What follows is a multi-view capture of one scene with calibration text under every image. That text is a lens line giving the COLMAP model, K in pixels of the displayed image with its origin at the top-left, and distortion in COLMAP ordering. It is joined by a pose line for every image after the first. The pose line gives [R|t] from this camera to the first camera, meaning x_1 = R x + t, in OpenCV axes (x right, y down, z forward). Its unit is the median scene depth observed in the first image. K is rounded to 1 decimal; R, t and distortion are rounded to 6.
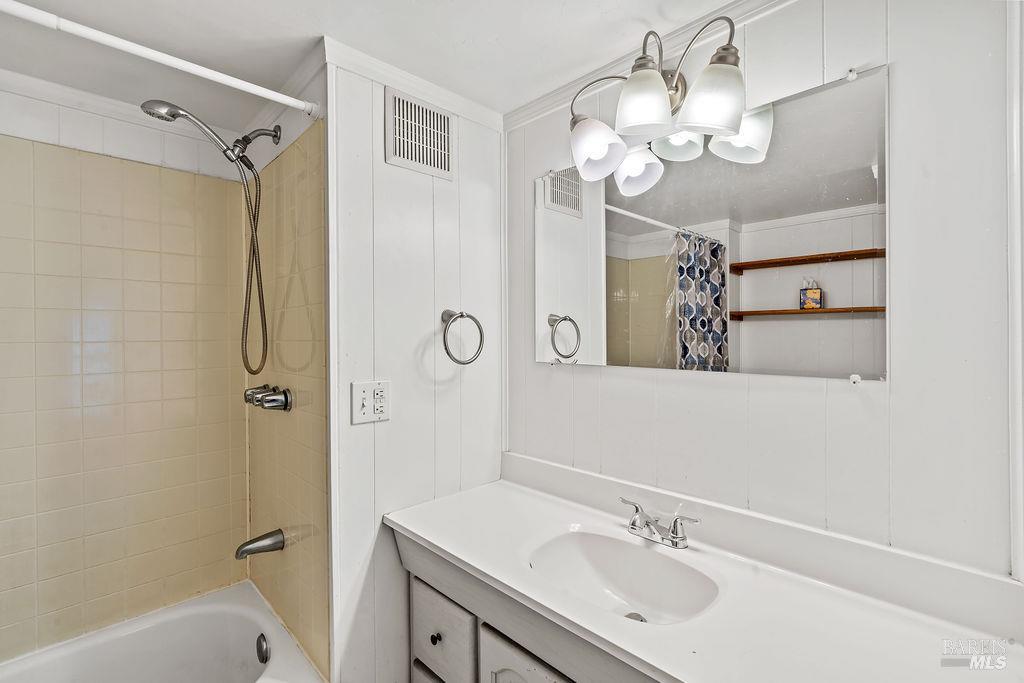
lens RADIAL K [[457.9, 0, 510.6], [0, 457.9, 334.5], [0, 0, 1]] dist [-0.011079, 0.000807]
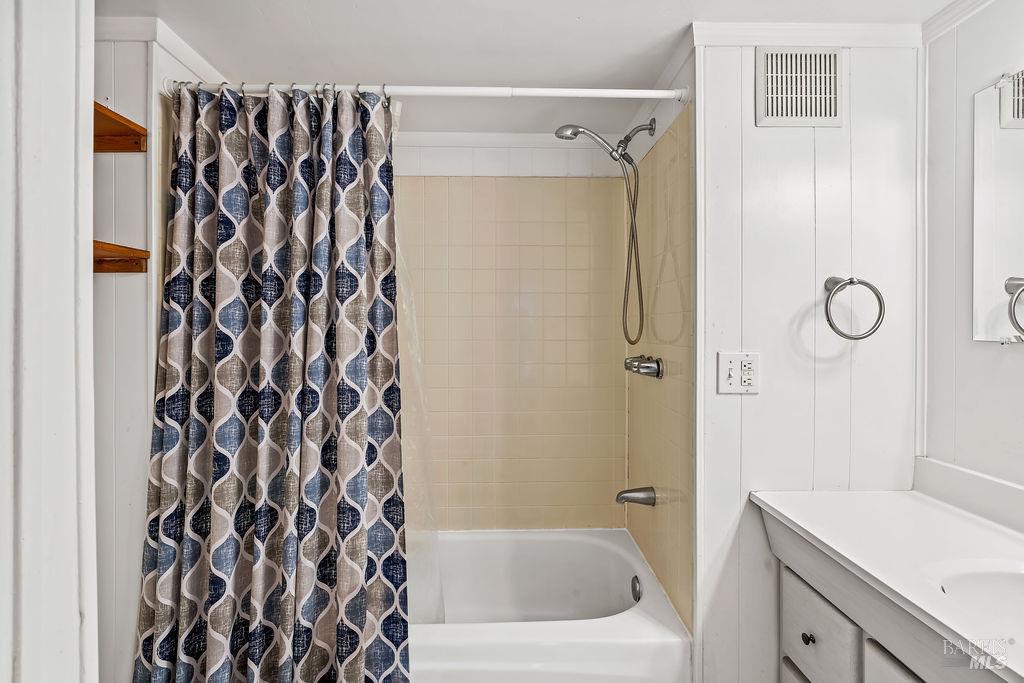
lens RADIAL K [[494.6, 0, 511.3], [0, 494.6, 327.8], [0, 0, 1]] dist [-0.001941, 0.000519]
pose [[0.725139, 0.008801, -0.688546, 0.068092], [-0.006898, 0.999961, 0.005516, 0.042885], [0.688568, 0.000749, 0.725171, -0.102933]]
